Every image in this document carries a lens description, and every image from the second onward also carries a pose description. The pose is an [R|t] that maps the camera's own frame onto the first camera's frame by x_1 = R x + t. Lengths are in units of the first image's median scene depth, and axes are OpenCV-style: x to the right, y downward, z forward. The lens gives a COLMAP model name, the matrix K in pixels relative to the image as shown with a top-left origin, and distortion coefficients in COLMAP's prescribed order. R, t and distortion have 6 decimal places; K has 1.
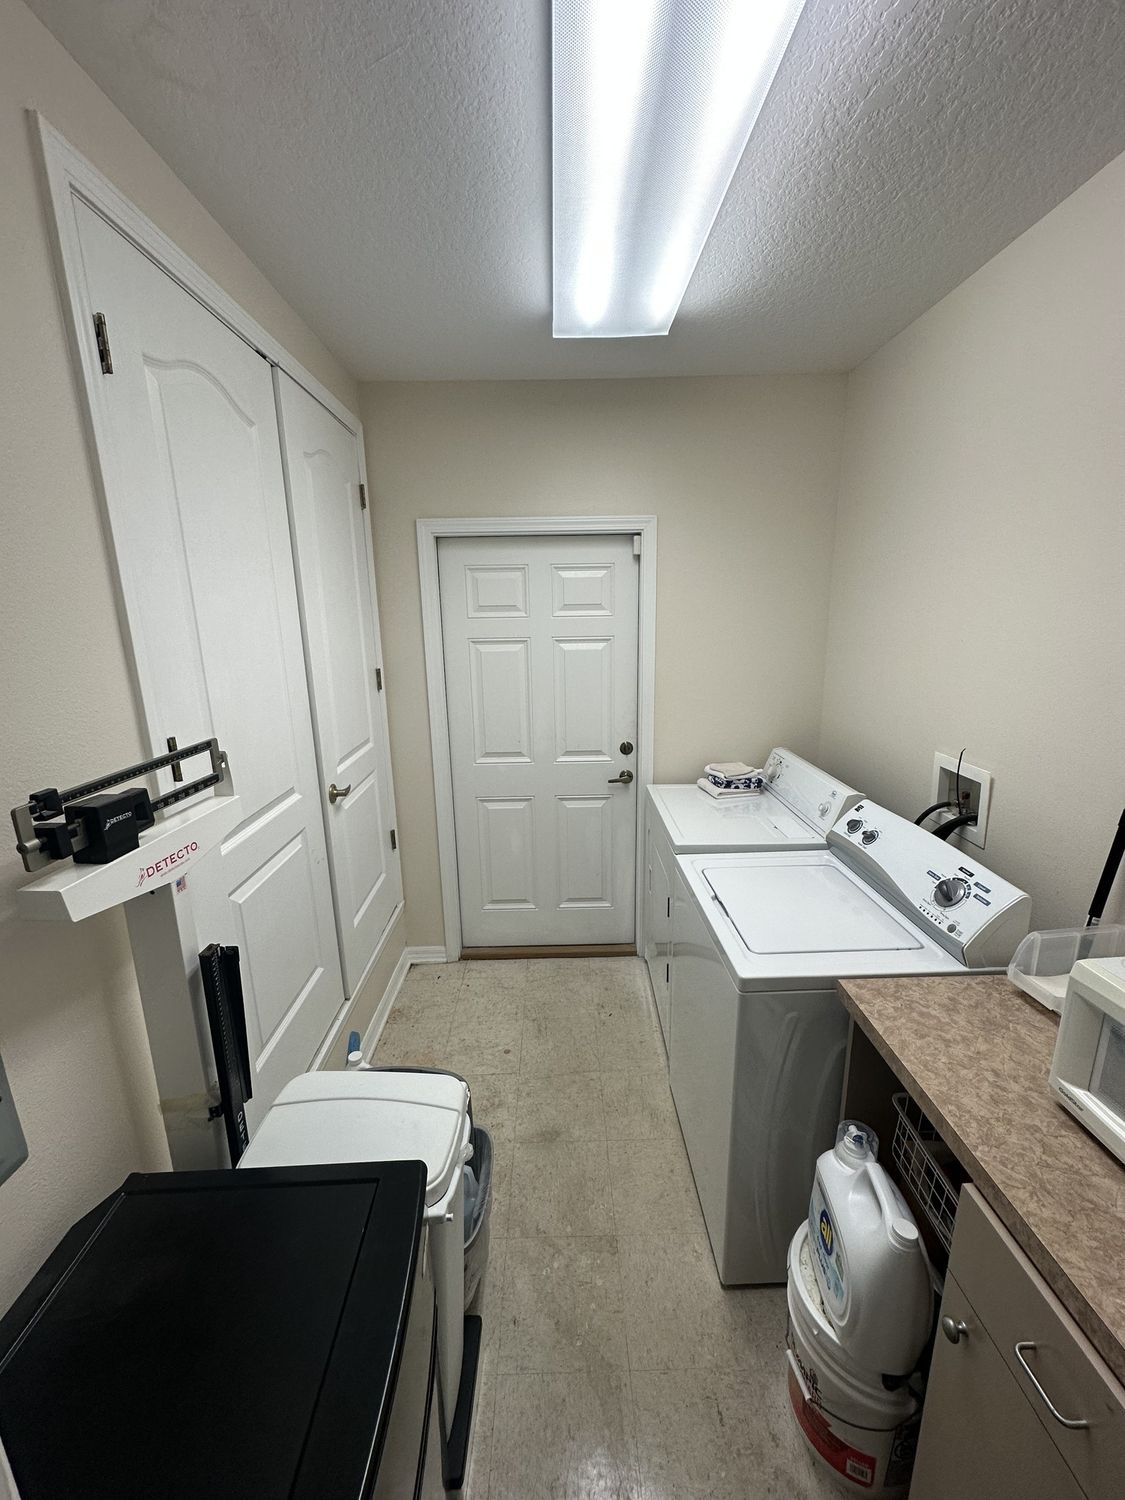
lens RADIAL K [[598.6, 0, 563.5], [0, 598.6, 749.3], [0, 0, 1]] dist [-0.002120, 0.000494]
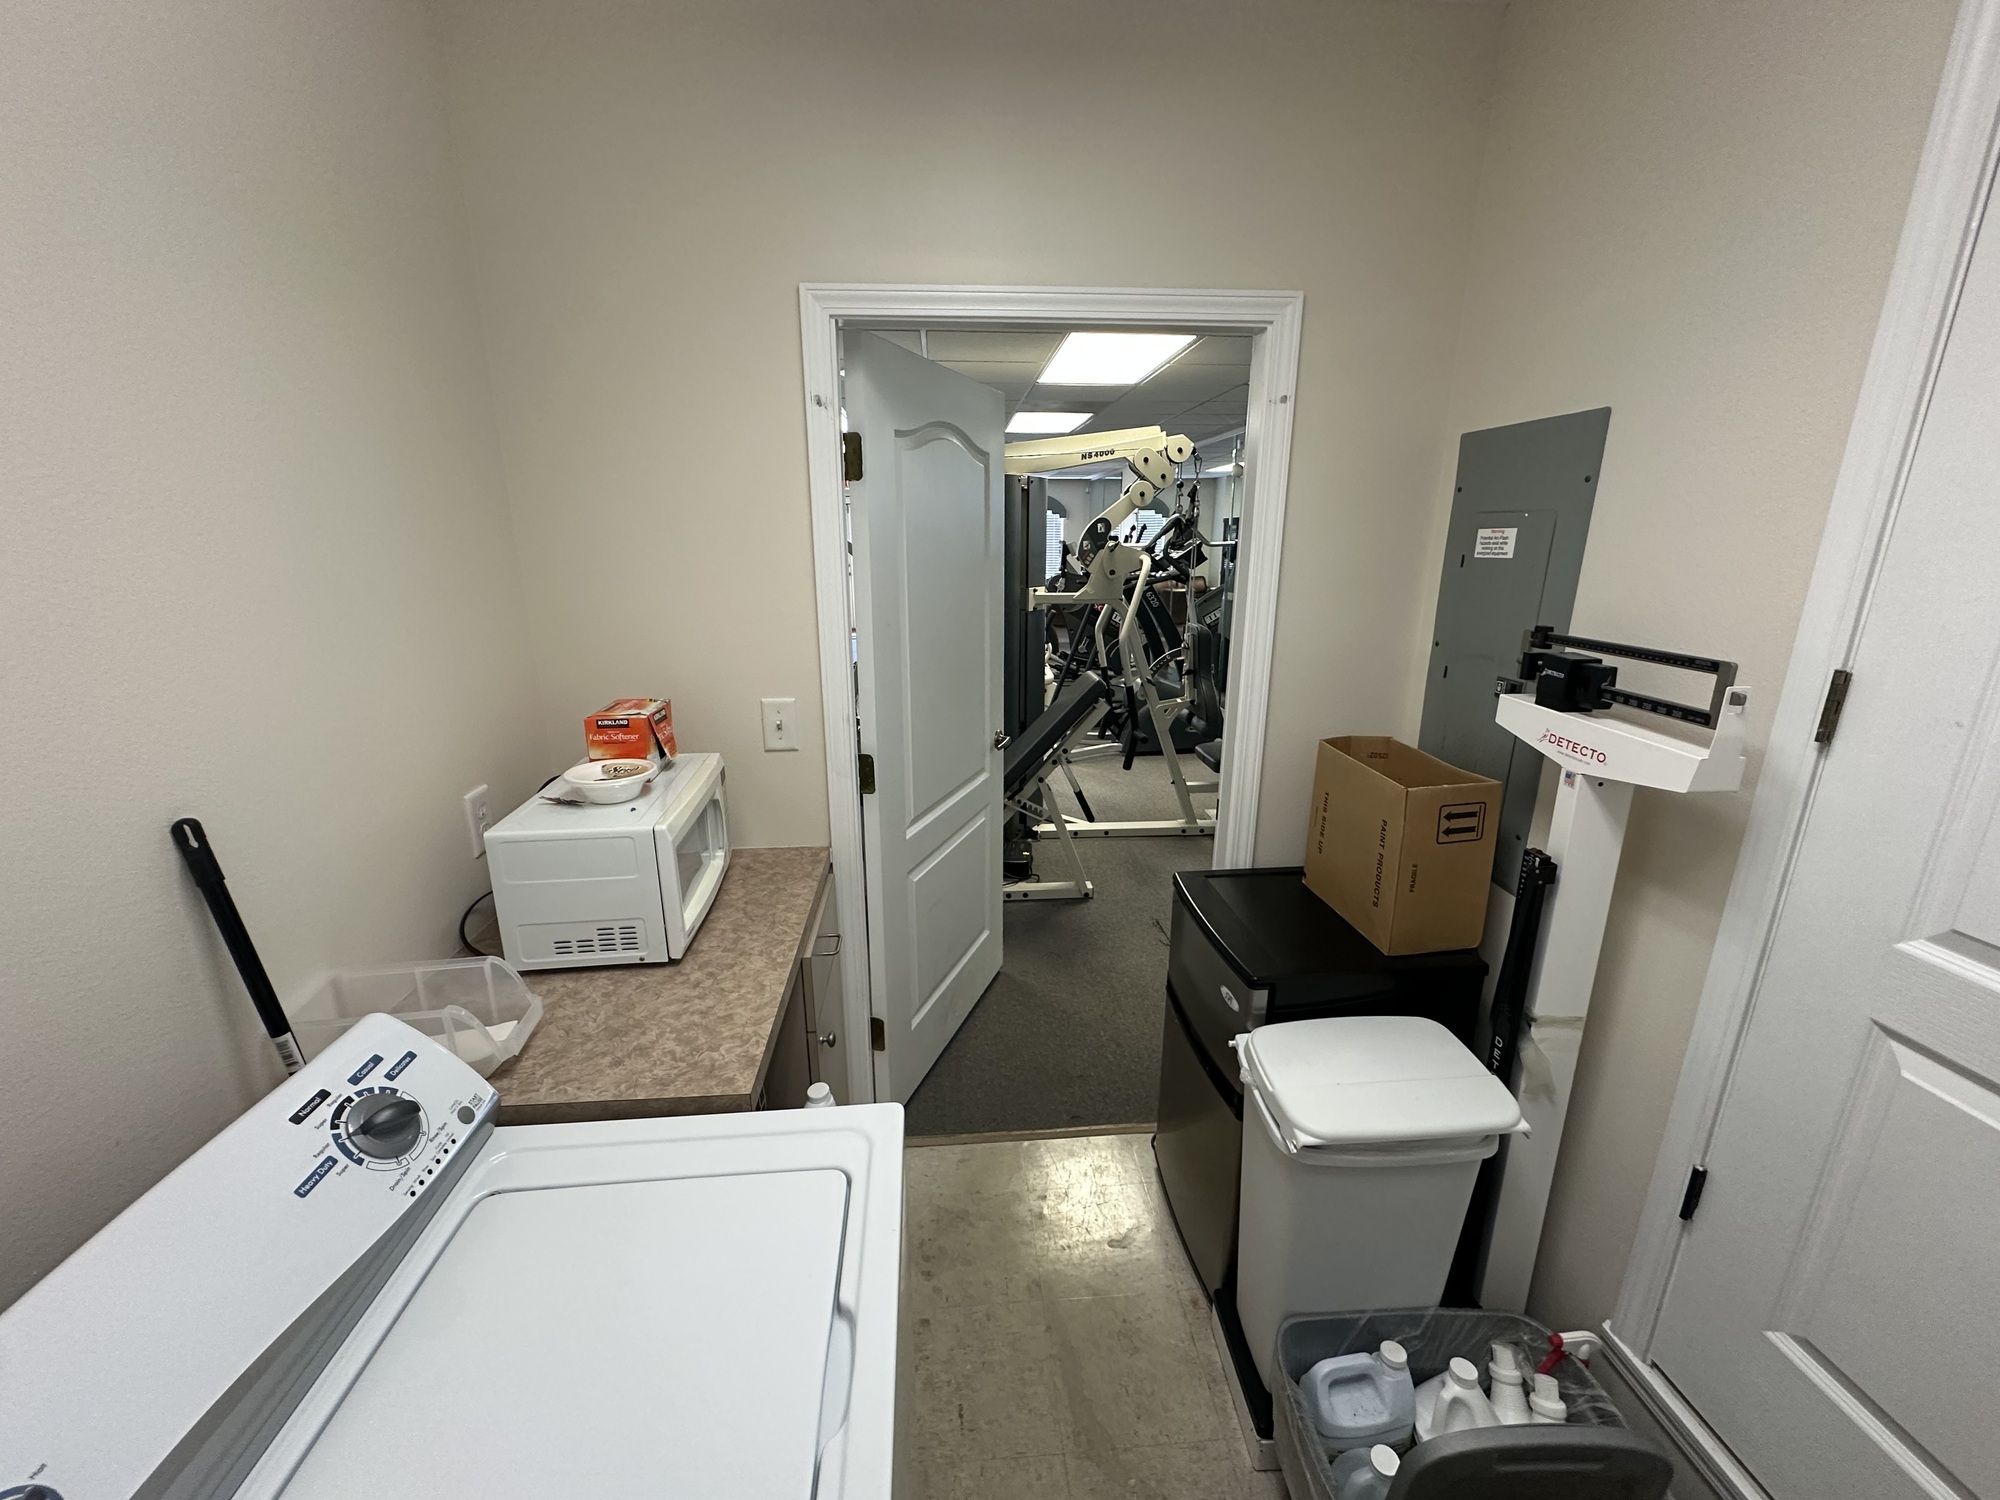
lens RADIAL K [[798.1, 0, 999.0], [0, 798.1, 749.8], [0, 0, 1]] dist [-0.002120, 0.000494]
pose [[-0.998135, 0.032696, -0.051543, 0.256929], [0.004100, 0.878440, 0.477835, -0.346320], [0.060901, 0.476732, -0.876936, 1.718942]]
